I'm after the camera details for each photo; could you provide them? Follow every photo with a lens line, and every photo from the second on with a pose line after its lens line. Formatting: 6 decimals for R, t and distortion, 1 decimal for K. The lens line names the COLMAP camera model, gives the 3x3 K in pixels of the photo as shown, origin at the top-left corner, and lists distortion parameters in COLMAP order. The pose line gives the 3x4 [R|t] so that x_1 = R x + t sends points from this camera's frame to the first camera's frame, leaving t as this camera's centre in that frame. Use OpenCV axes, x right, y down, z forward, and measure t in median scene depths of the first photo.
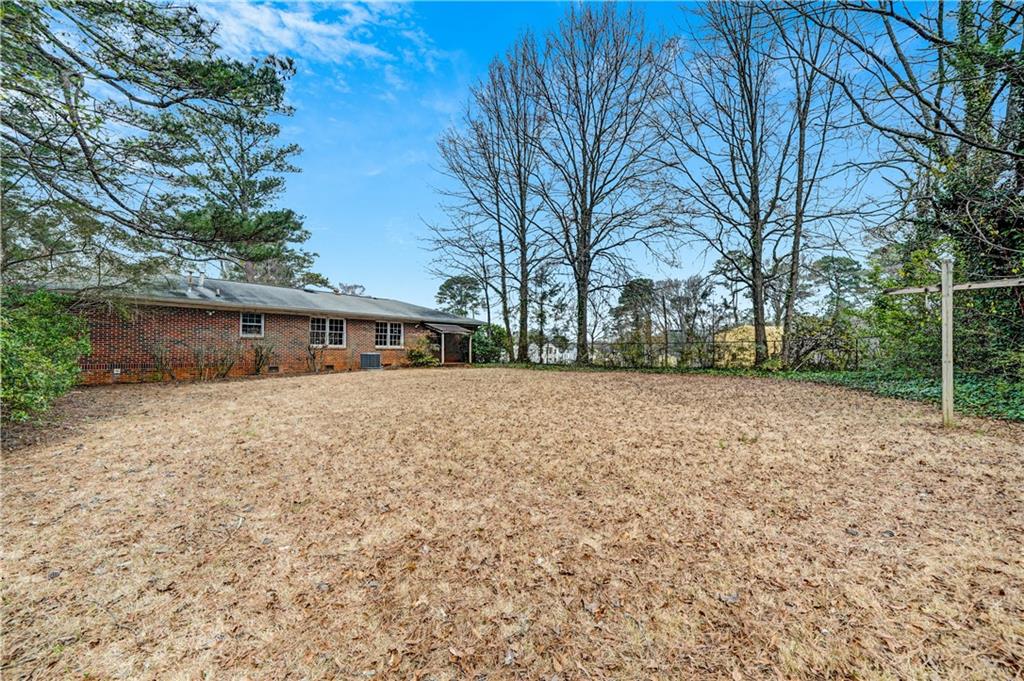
lens RADIAL K [[412.2, 0, 513.3], [0, 412.2, 342.7], [0, 0, 1]] dist [-0.001174, -0.000011]
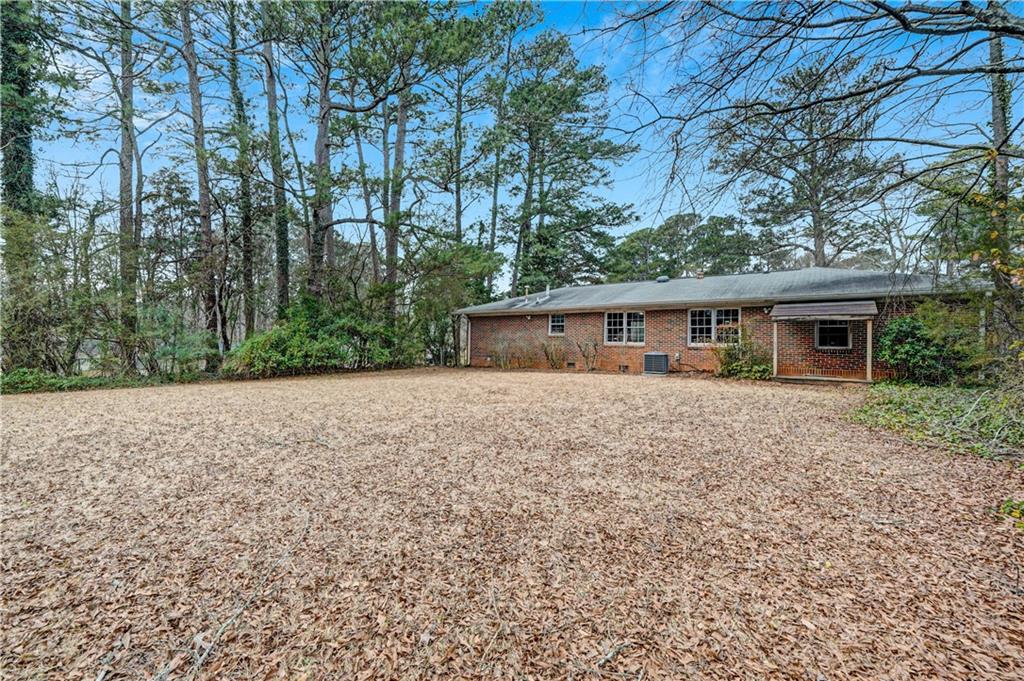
lens RADIAL K [[412.2, 0, 513.3], [0, 412.2, 342.7], [0, 0, 1]] dist [-0.001174, -0.000011]
pose [[0.032875, -0.008232, -0.999426, 0.462131], [-0.000483, 0.999966, -0.008252, 0.014737], [0.999459, 0.000754, 0.032870, 0.787971]]
